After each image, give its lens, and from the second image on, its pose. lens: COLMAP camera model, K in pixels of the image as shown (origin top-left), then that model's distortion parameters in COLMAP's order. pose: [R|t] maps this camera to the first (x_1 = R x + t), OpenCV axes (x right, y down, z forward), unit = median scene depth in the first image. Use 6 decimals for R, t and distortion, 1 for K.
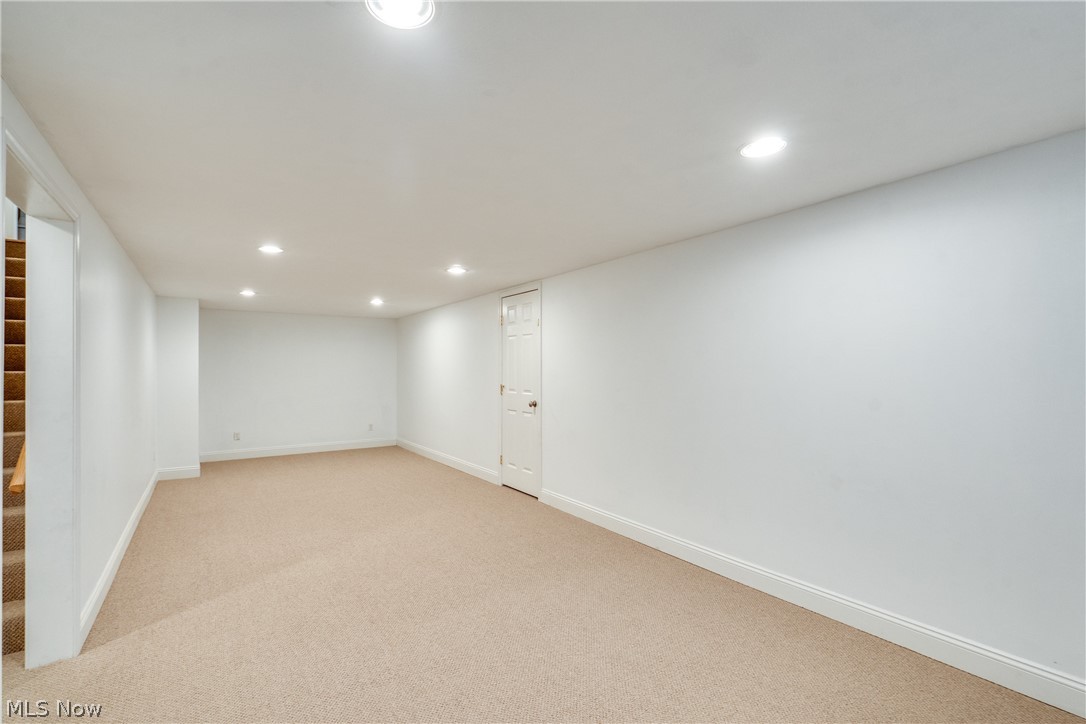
lens RADIAL K [[508.8, 0, 540.5], [0, 508.8, 363.5], [0, 0, 1]] dist [-0.002459, 0.001400]
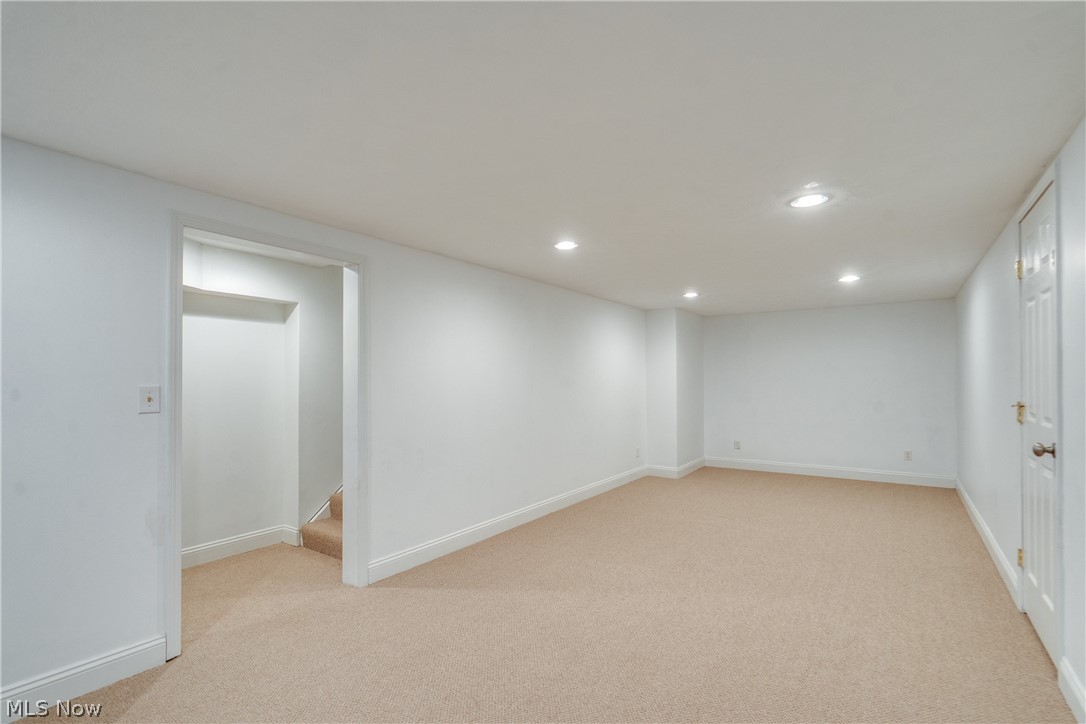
lens RADIAL K [[498.1, 0, 544.0], [0, 498.1, 366.9], [0, 0, 1]] dist [-0.001741, 0.000167]
pose [[0.362169, -0.022234, -0.931847, 0.220839], [0.011633, 0.999745, -0.019333, 0.012751], [0.932040, -0.003839, 0.362335, 0.439550]]
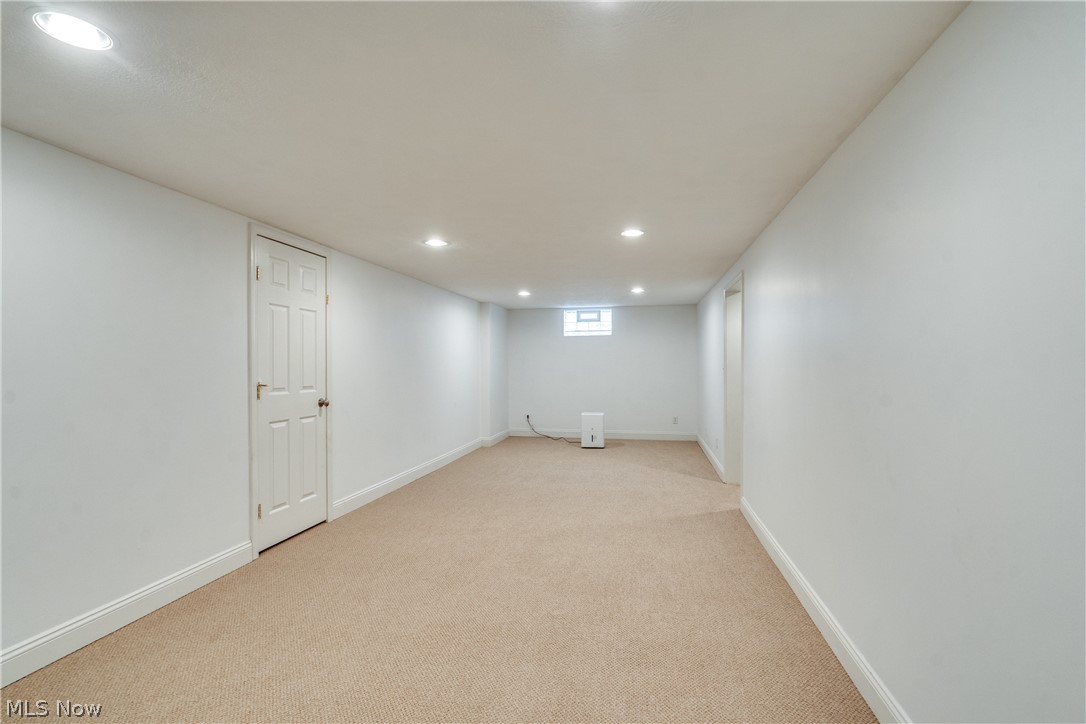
lens RADIAL K [[515.1, 0, 546.0], [0, 515.1, 365.5], [0, 0, 1]] dist [-0.005034, 0.001546]
pose [[-0.716233, -0.002430, 0.697857, -0.787015], [-0.009619, 0.999933, -0.006391, 0.024081], [-0.697795, -0.011290, -0.716209, 1.297865]]
